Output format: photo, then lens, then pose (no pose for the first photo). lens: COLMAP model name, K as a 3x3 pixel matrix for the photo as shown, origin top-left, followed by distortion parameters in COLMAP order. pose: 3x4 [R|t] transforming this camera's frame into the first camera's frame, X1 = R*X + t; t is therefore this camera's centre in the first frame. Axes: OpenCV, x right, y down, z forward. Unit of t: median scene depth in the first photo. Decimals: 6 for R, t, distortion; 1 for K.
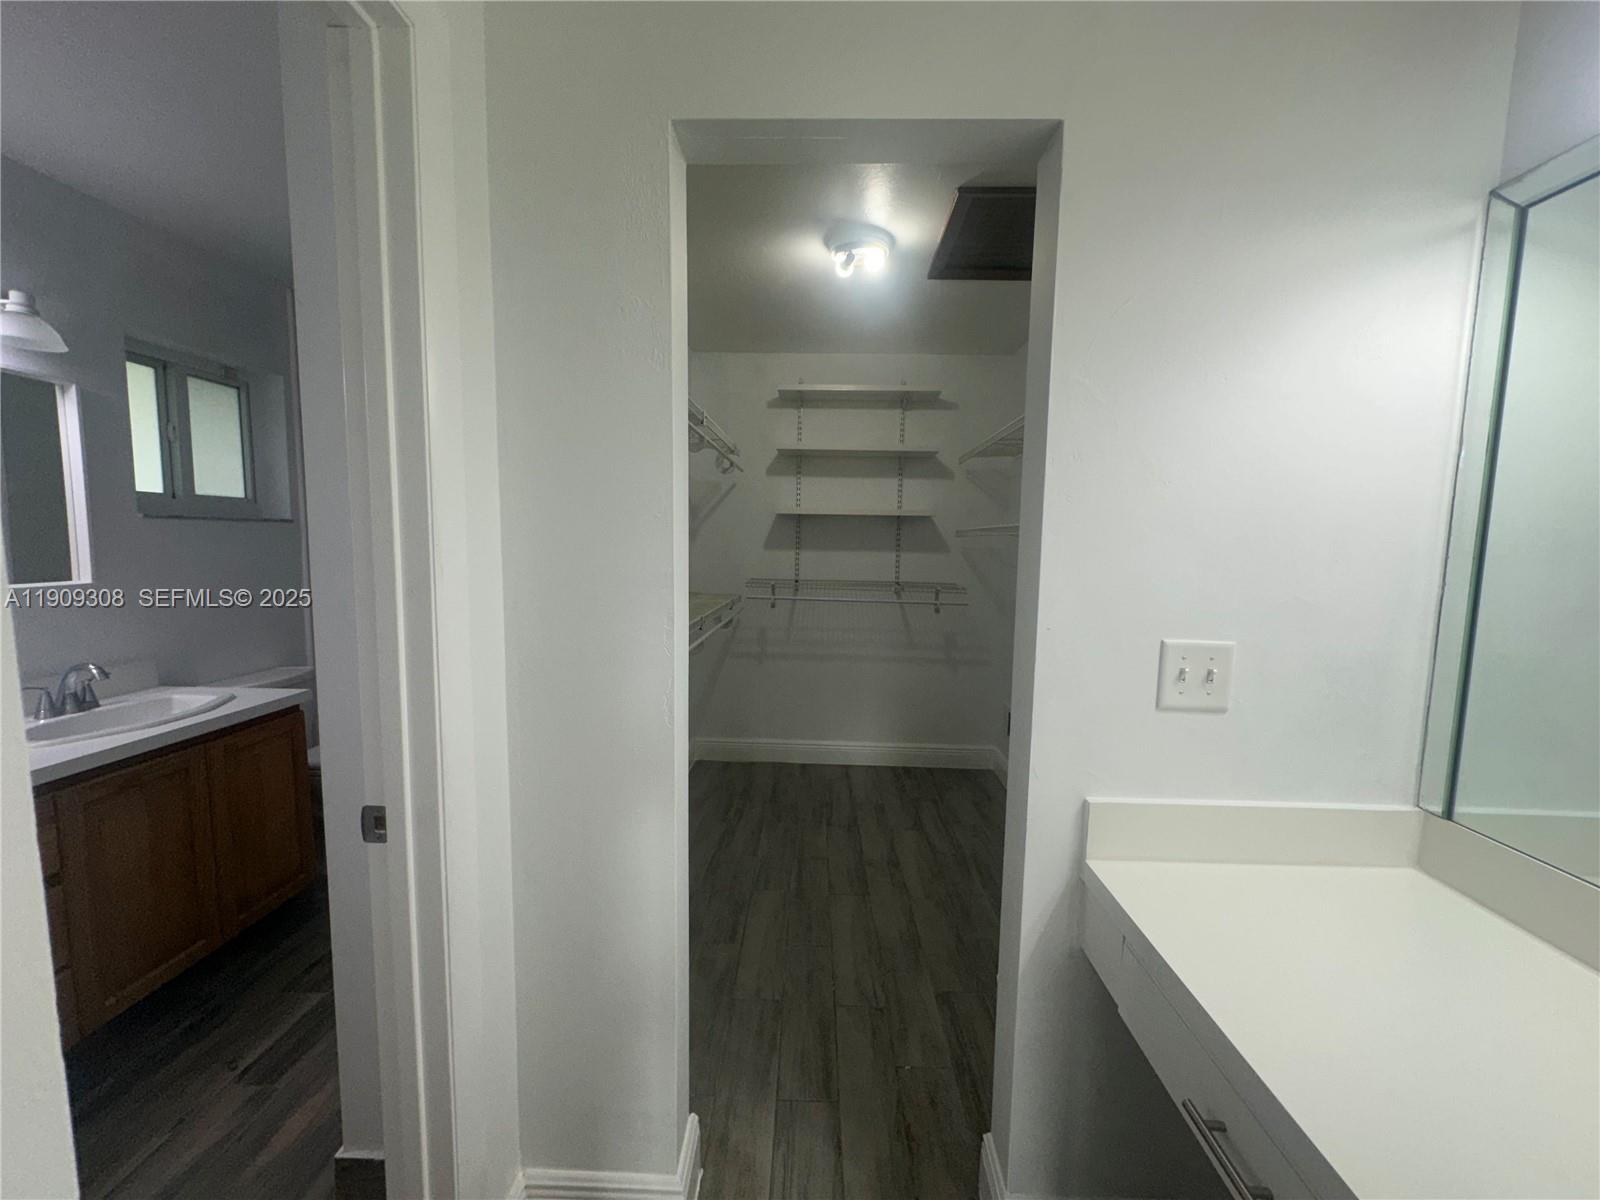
lens RADIAL K [[636.5, 0, 793.8], [0, 636.5, 601.3], [0, 0, 1]] dist [-0.003090, 0.001211]
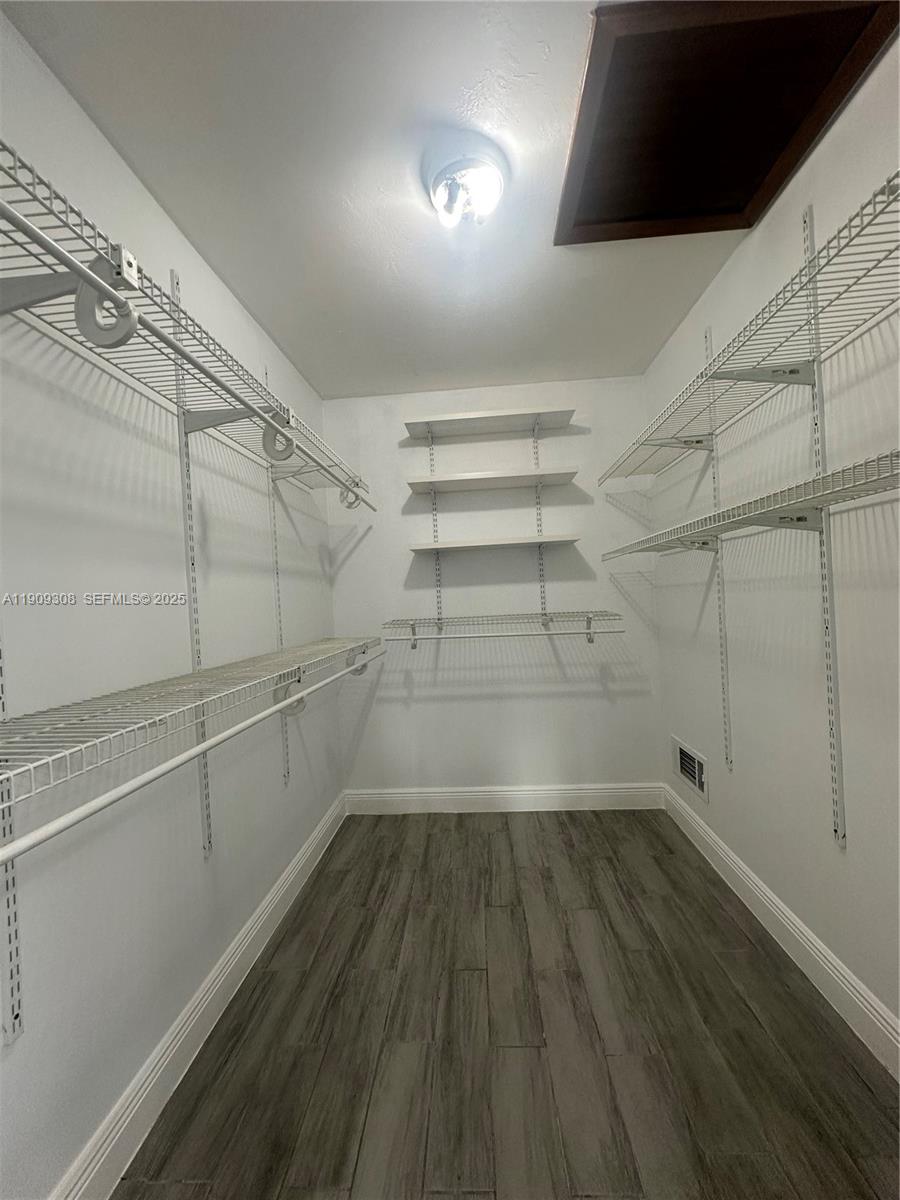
lens RADIAL K [[477.4, 0, 448.4], [0, 477.4, 599.2], [0, 0, 1]] dist [-0.003090, 0.001211]
pose [[0.997488, -0.067235, -0.022283, 0.038537], [0.064838, 0.993374, -0.094891, 0.007827], [0.028515, 0.093208, 0.995238, 0.294438]]
